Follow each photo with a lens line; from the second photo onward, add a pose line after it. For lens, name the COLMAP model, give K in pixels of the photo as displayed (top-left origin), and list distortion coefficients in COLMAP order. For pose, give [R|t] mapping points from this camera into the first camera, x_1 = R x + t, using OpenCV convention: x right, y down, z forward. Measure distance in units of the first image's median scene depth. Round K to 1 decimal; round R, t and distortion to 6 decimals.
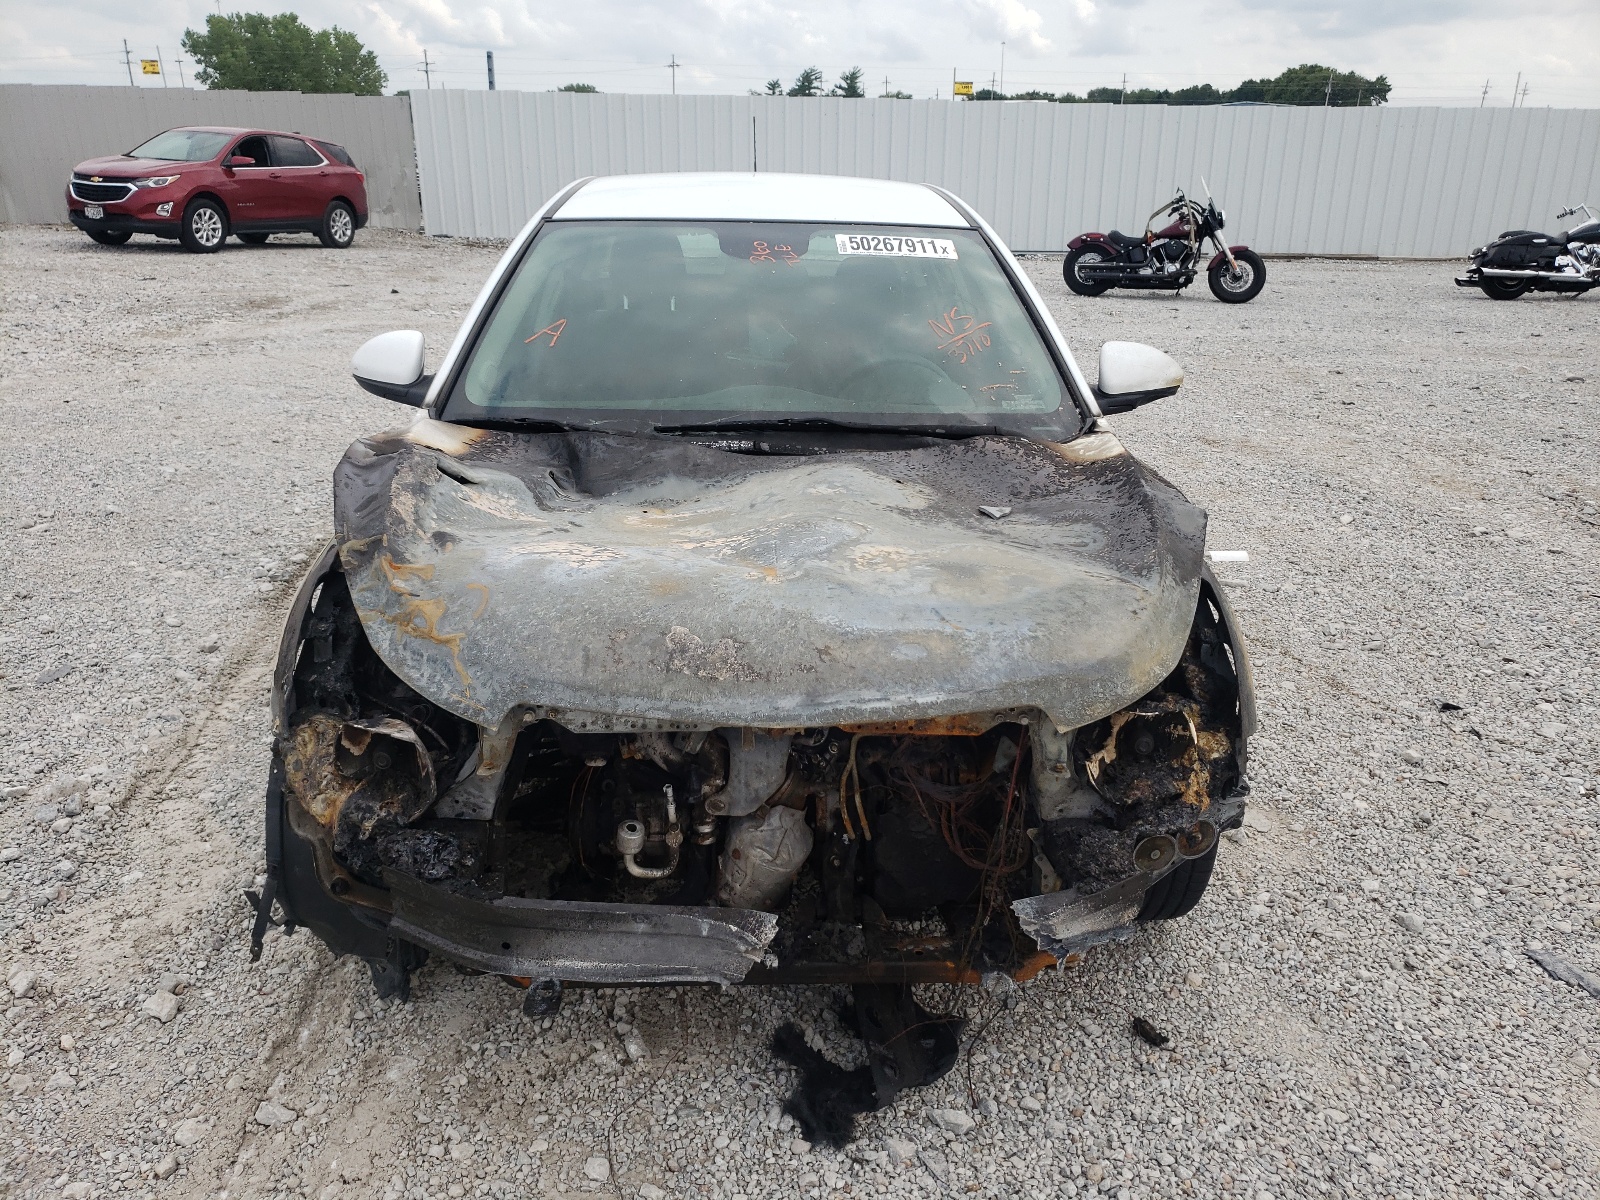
lens RADIAL K [[1288.1, 0, 809.0], [0, 1288.1, 619.4], [0, 0, 1]] dist [0.020035, 0.009069]
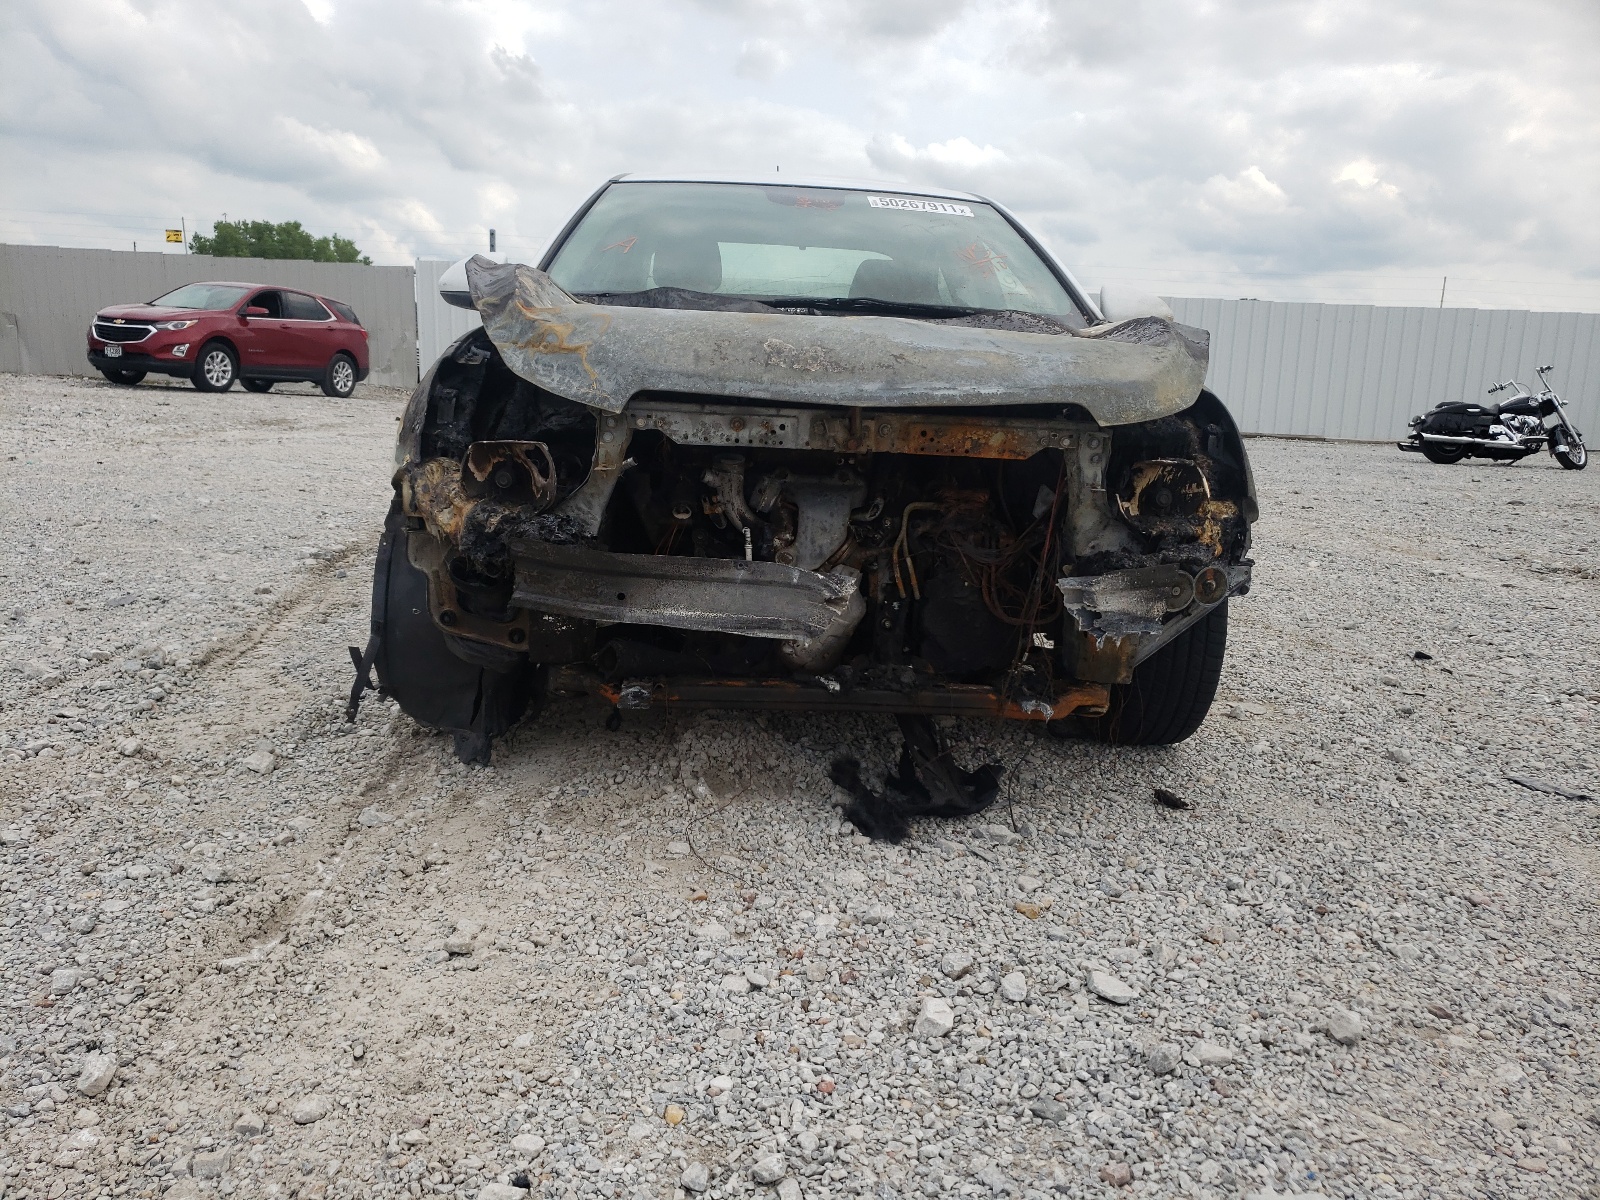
lens RADIAL K [[1288.1, 0, 790.8], [0, 1288.1, 607.4], [0, 0, 1]] dist [0.020035, 0.009069]
pose [[0.999597, 0.023804, 0.015479, -0.077012], [-0.020974, 0.986474, -0.162573, 0.341071], [-0.019140, 0.162182, 0.986575, -0.096716]]
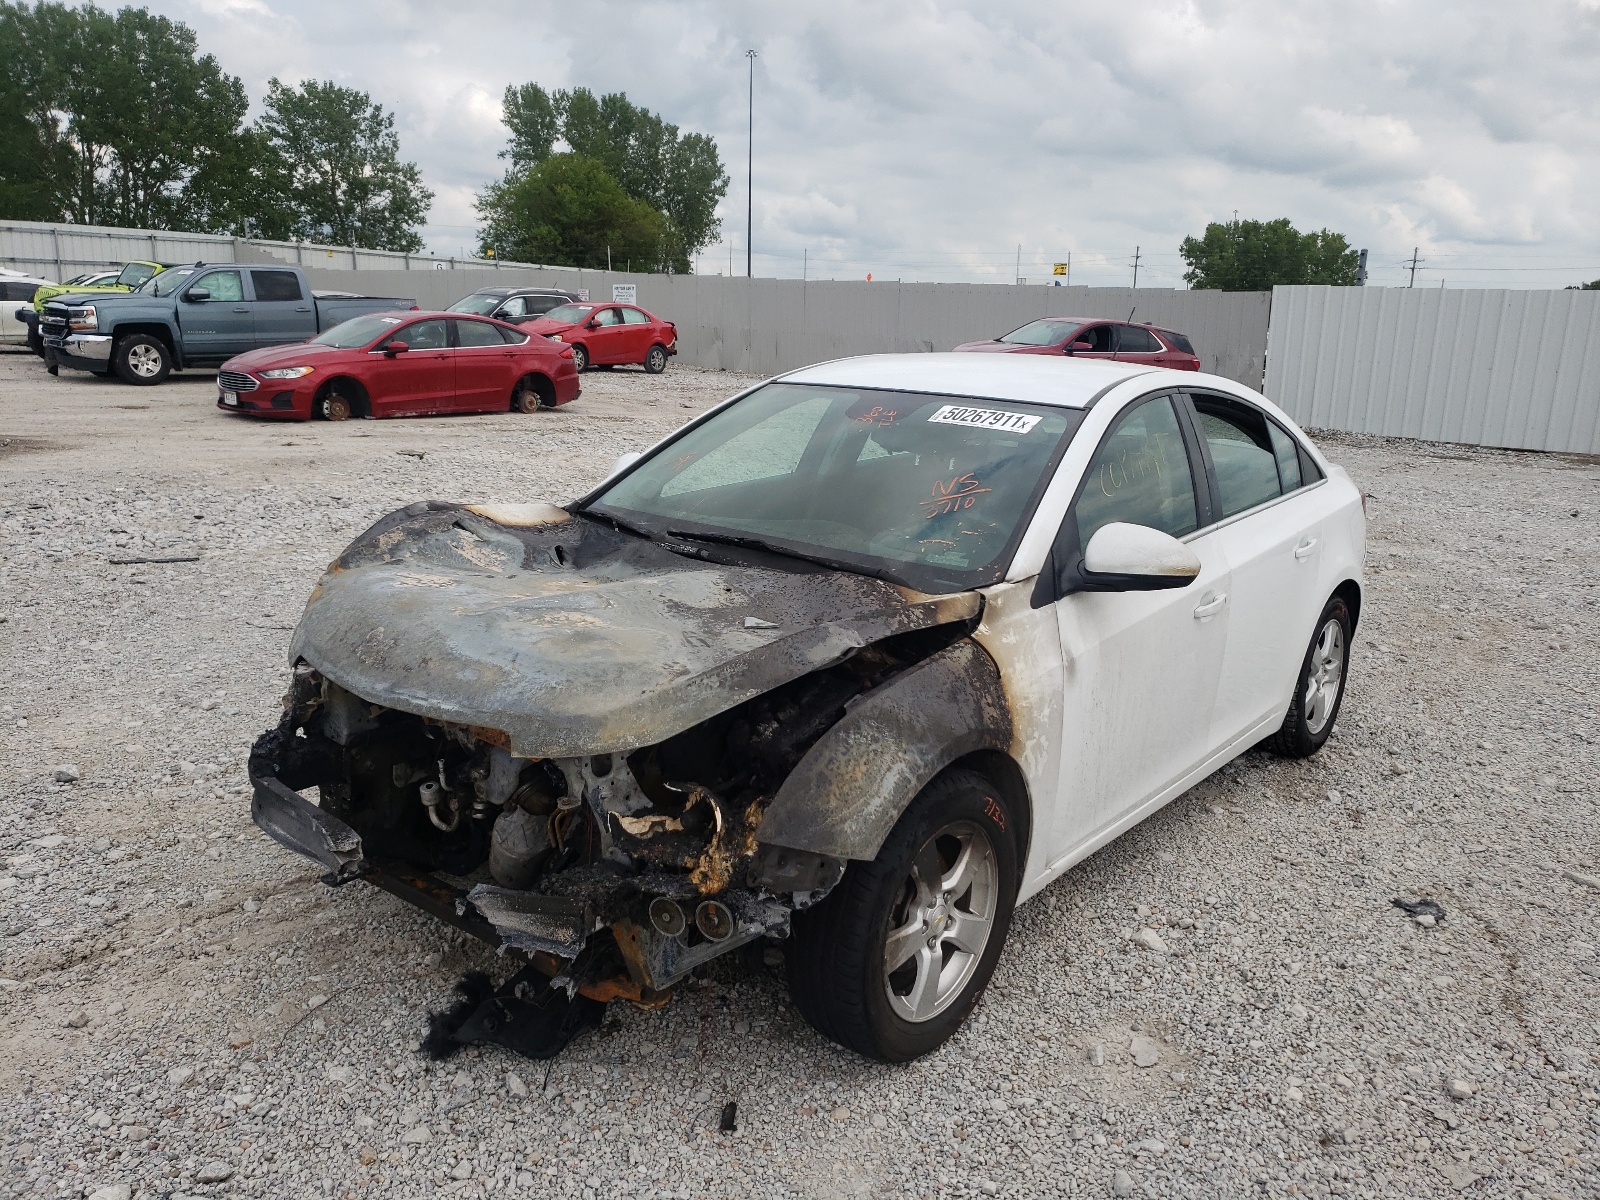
lens RADIAL K [[1288.1, 0, 789.2], [0, 1288.1, 604.3], [0, 0, 1]] dist [0.020035, 0.009069]
pose [[0.752470, 0.162645, -0.638228, 0.912846], [-0.254493, 0.965567, -0.053983, -0.045516], [0.607472, 0.203046, 0.767952, 0.117485]]
